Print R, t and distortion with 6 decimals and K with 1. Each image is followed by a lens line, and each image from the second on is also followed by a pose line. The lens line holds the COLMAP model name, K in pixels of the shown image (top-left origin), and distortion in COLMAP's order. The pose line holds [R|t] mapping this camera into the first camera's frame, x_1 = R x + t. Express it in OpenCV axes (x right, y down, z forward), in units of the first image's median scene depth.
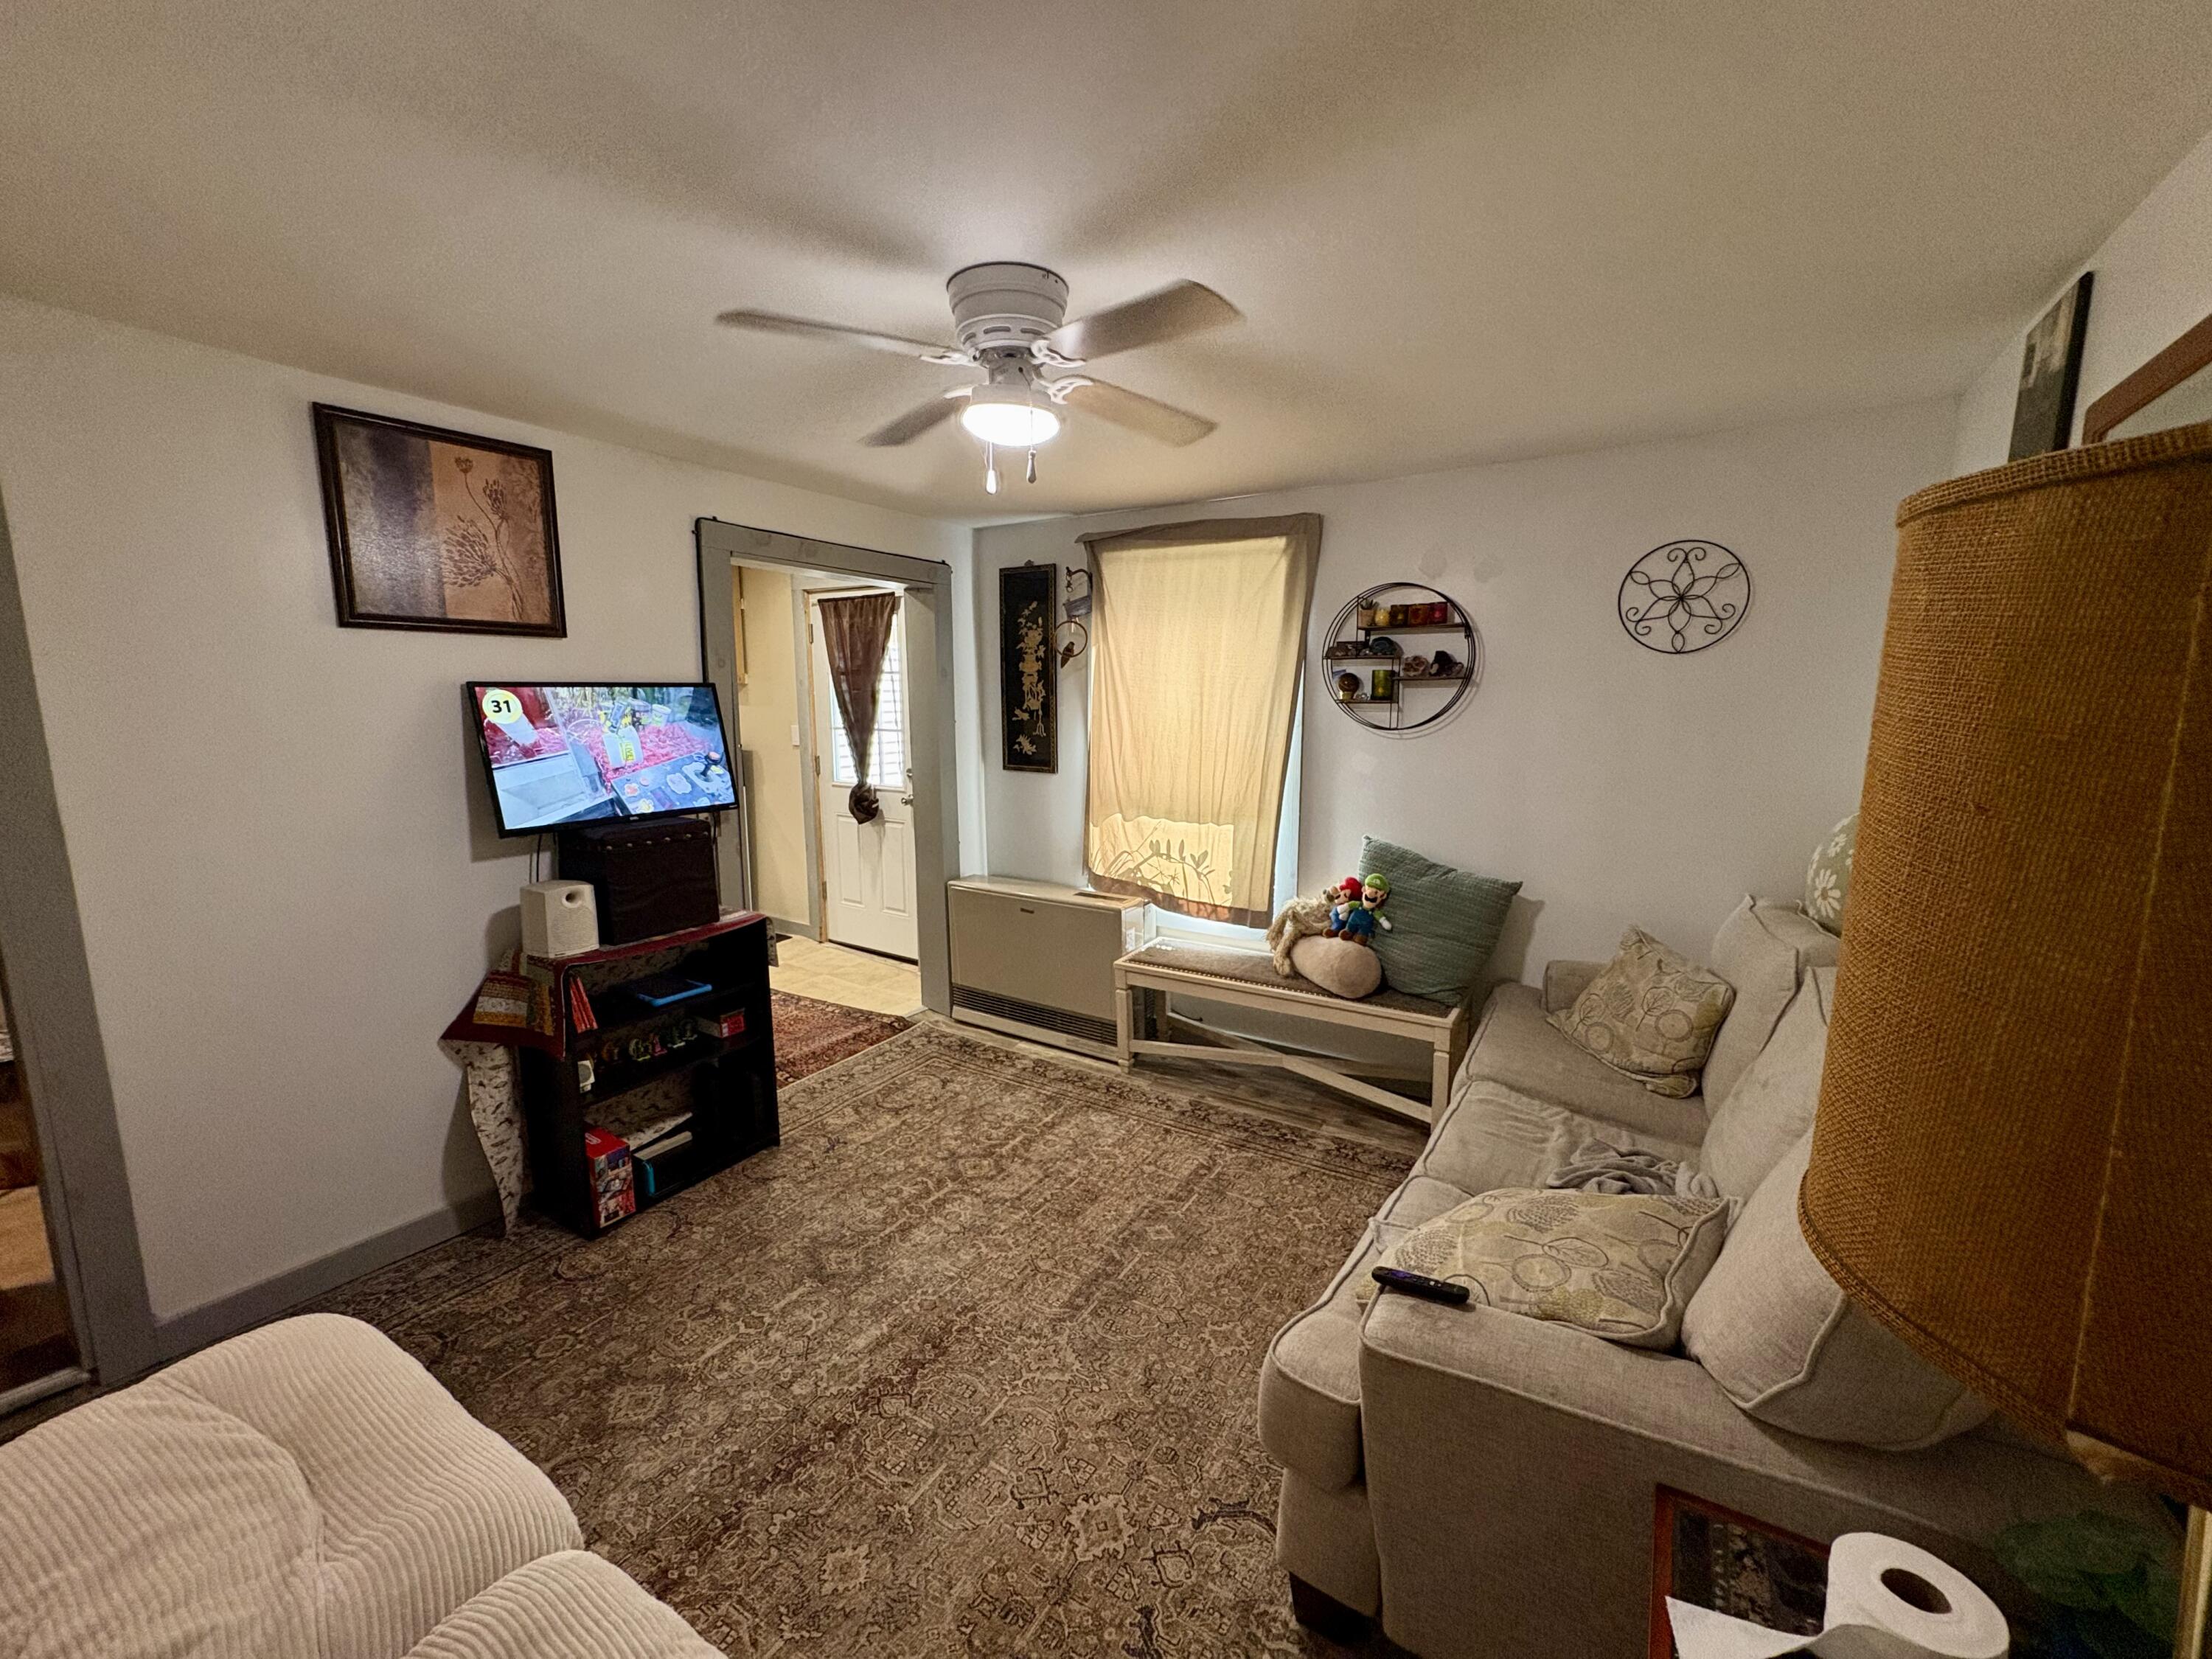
lens RADIAL K [[877.8, 0, 1104.6], [0, 877.8, 836.0], [0, 0, 1]] dist [0.001211, 0.000215]
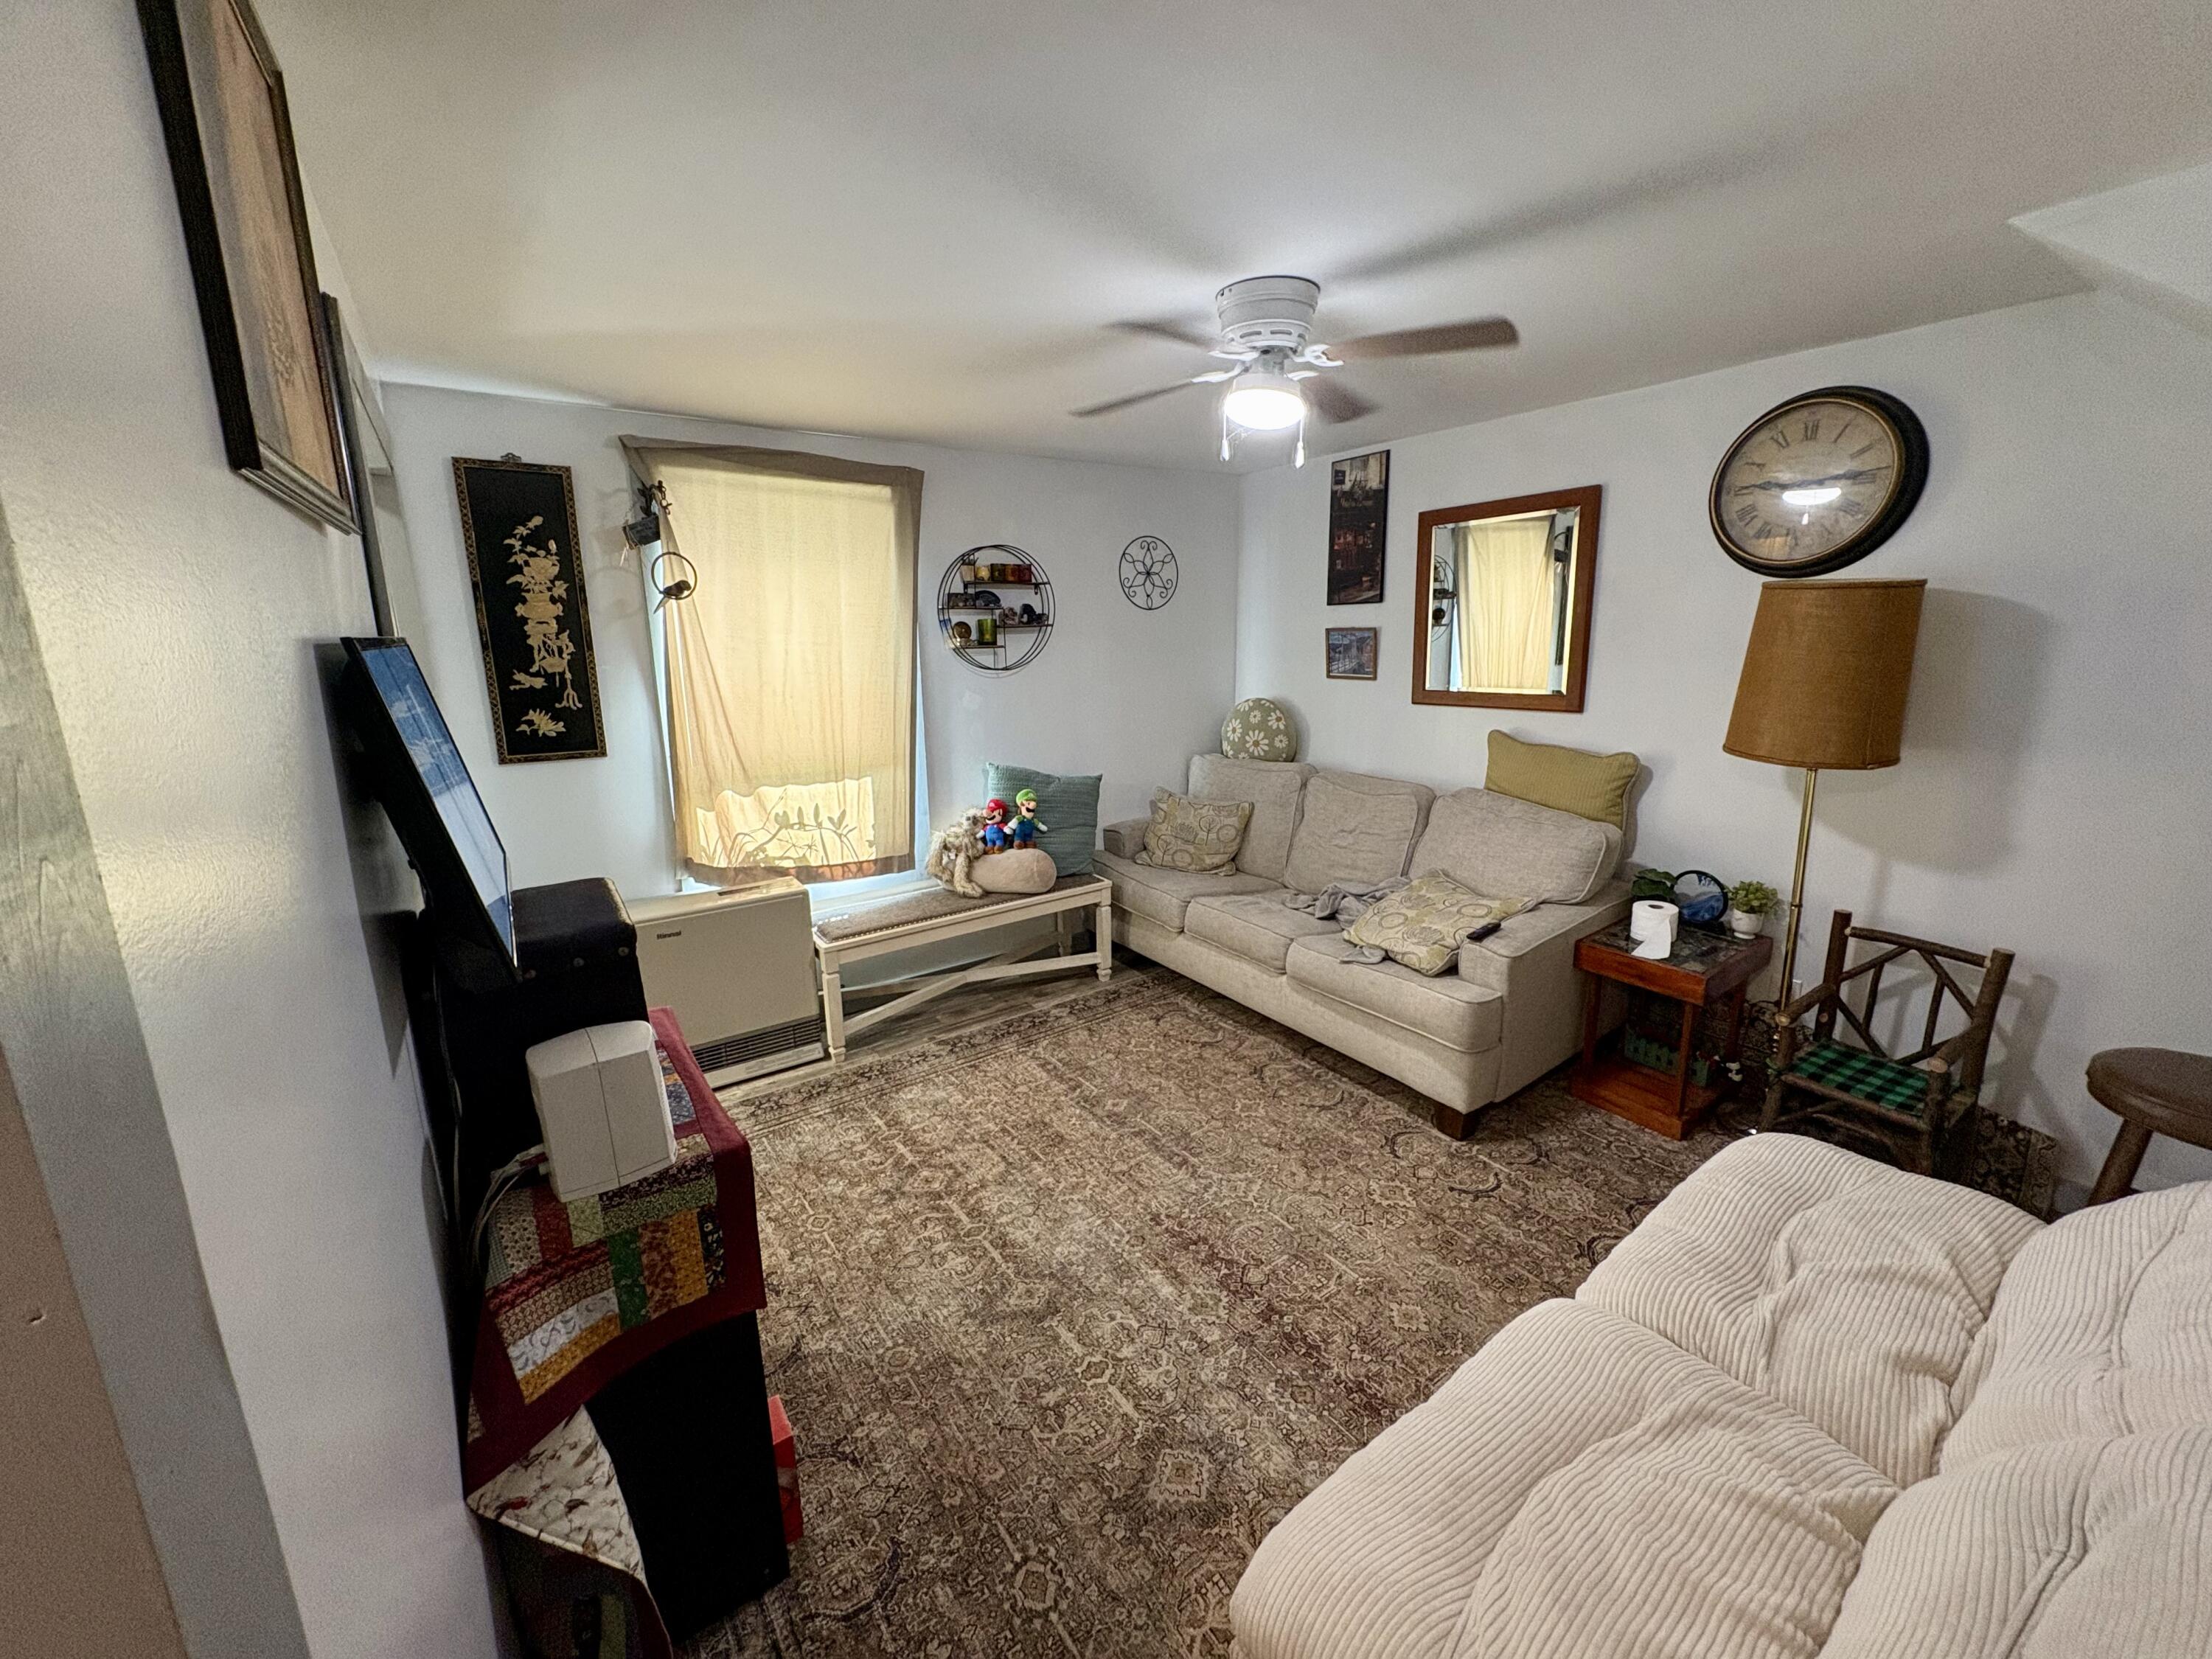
lens RADIAL K [[877.8, 0, 1104.6], [0, 877.8, 836.0], [0, 0, 1]] dist [0.001211, 0.000215]
pose [[0.381610, -0.216434, 0.898627, -0.734664], [0.166241, 0.972417, 0.163611, -0.072997], [-0.909251, 0.086953, 0.407064, 0.405192]]
